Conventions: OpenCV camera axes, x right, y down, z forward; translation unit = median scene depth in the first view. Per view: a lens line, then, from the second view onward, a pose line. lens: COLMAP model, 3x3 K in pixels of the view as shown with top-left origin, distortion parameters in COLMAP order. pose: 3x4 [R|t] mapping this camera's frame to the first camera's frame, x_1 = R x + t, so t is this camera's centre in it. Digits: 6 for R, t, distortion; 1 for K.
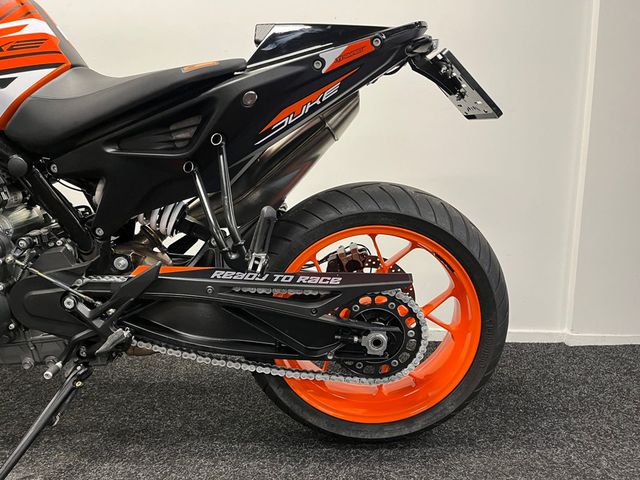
lens RADIAL K [[480.6, 0, 320.0], [0, 480.6, 240.0], [0, 0, 1]] dist [0.086498, -0.114789]
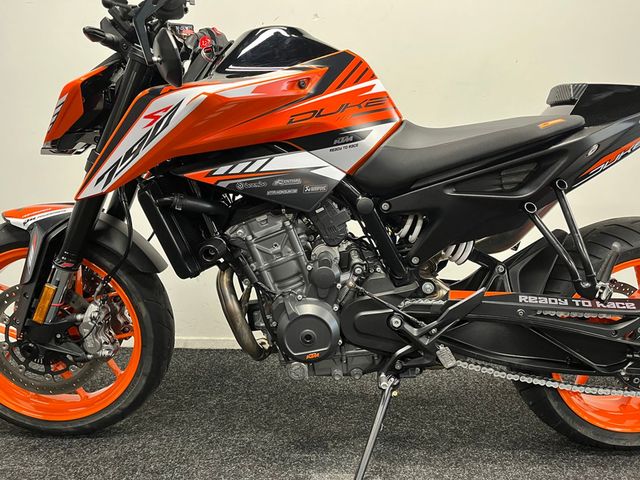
lens RADIAL K [[480.6, 0, 320.0], [0, 480.6, 240.0], [0, 0, 1]] dist [0.086498, -0.114789]
pose [[0.999979, 0.006519, 0.000396, -0.688044], [-0.006504, 0.999531, -0.029922, -0.030106], [-0.000590, 0.029918, 0.999552, -0.147938]]
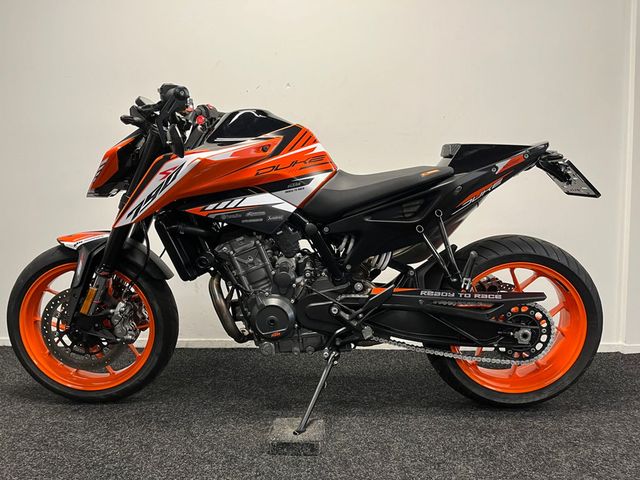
lens RADIAL K [[480.6, 0, 320.0], [0, 480.6, 240.0], [0, 0, 1]] dist [0.086498, -0.114789]
pose [[0.999946, -0.008010, -0.006634, -0.544622], [0.007405, 0.996207, -0.086695, 0.031812], [0.007303, 0.086641, 0.996213, -0.632355]]
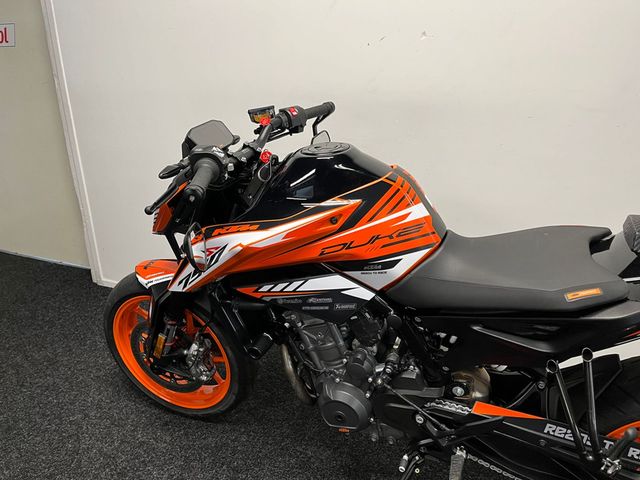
lens RADIAL K [[480.6, 0, 320.0], [0, 480.6, 240.0], [0, 0, 1]] dist [0.086498, -0.114789]
pose [[0.929866, 0.120226, -0.347700, -0.366616], [-0.044419, 0.974871, 0.218296, -0.586632], [0.365208, -0.187542, 0.911840, -0.162010]]
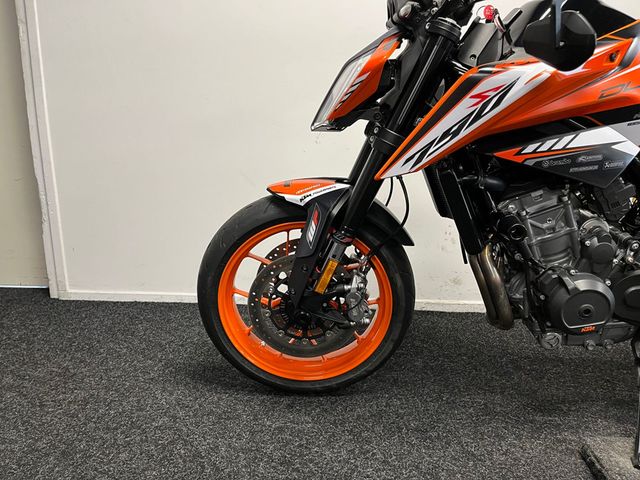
lens RADIAL K [[480.6, 0, 320.0], [0, 480.6, 240.0], [0, 0, 1]] dist [0.086498, -0.114789]
pose [[0.999099, 0.007635, -0.041741, -1.283619], [-0.004453, 0.997112, 0.075815, -0.089325], [0.042200, -0.075561, 0.996248, -0.181568]]
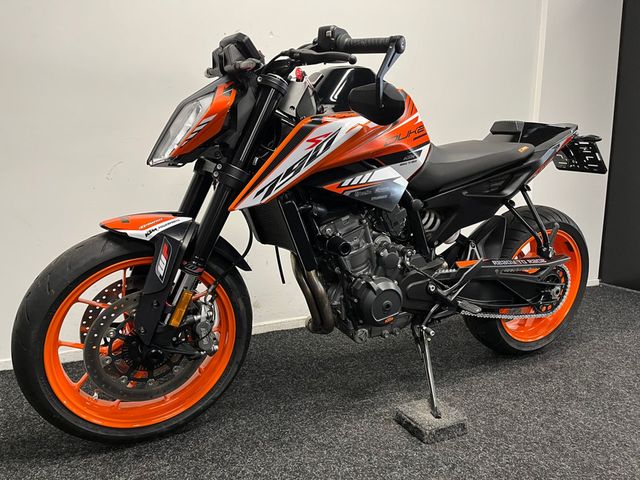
lens RADIAL K [[480.6, 0, 320.0], [0, 480.6, 240.0], [0, 0, 1]] dist [0.086498, -0.114789]
pose [[0.878820, -0.064319, 0.472798, -1.564930], [0.065265, 0.997764, 0.014421, -0.074967], [-0.472668, 0.018184, 0.881053, -0.229981]]
